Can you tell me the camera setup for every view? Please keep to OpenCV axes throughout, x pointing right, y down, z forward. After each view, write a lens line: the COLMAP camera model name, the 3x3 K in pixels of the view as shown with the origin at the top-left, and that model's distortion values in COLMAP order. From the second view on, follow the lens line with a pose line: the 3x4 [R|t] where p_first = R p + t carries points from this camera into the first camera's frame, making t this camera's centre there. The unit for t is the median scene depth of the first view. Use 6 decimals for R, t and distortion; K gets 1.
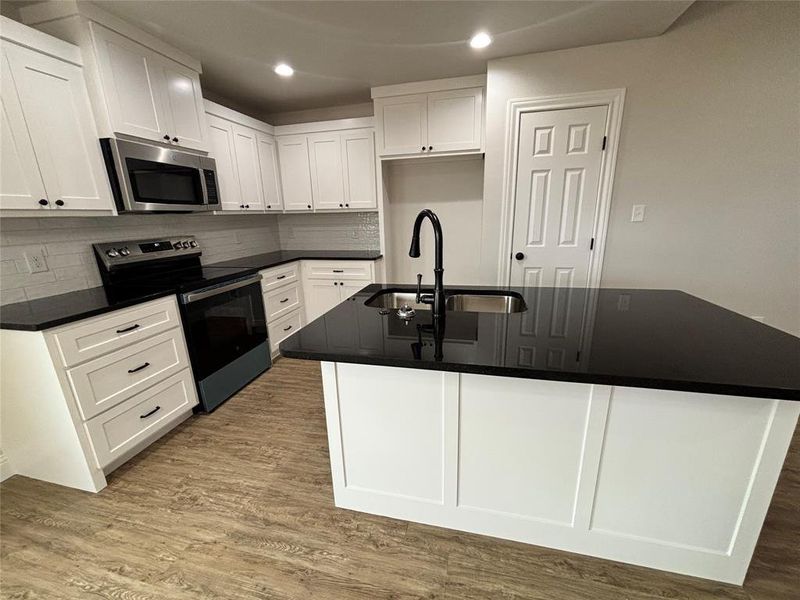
lens RADIAL K [[321.4, 0, 400.5], [0, 321.4, 298.1], [0, 0, 1]] dist [0.002931, 0.001172]
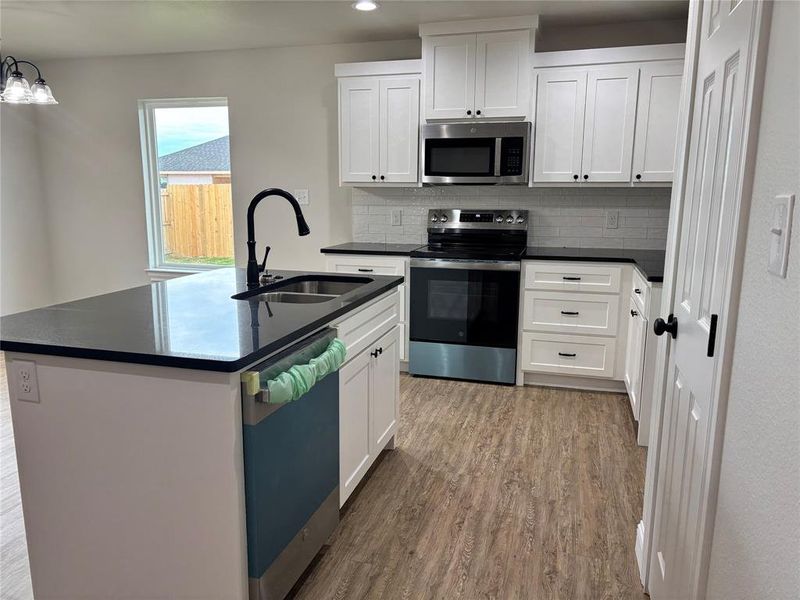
lens RADIAL K [[590.0, 0, 397.2], [0, 590.0, 305.1], [0, 0, 1]] dist [0.036923, -0.010888]
pose [[-0.044486, 0.214640, -0.975680, 1.222408], [-0.260271, 0.940429, 0.218753, -0.262305], [0.964510, 0.263672, 0.014029, 0.874216]]
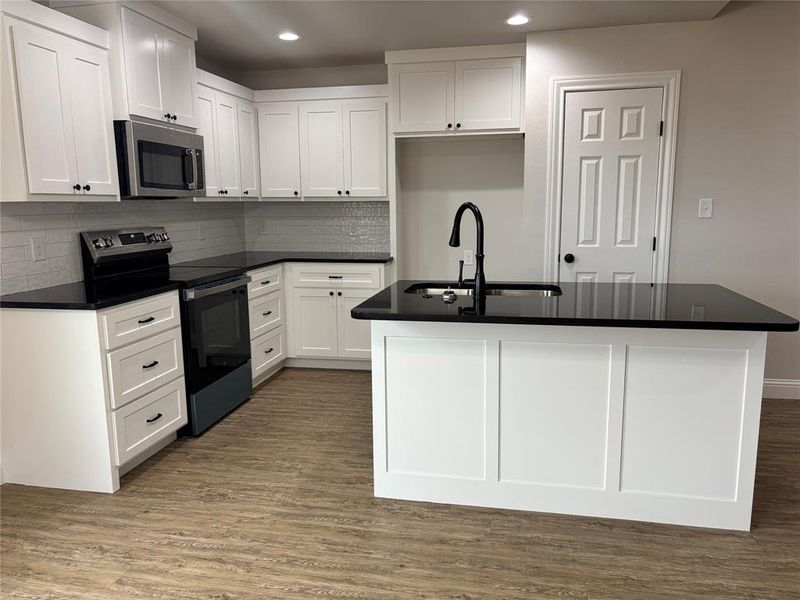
lens RADIAL K [[590.0, 0, 401.3], [0, 590.0, 296.3], [0, 0, 1]] dist [0.036923, -0.010888]
pose [[0.999364, 0.011756, 0.033673, -0.126202], [-0.008315, 0.994897, -0.100552, 0.148445], [-0.034684, 0.100208, 0.994362, -0.574671]]
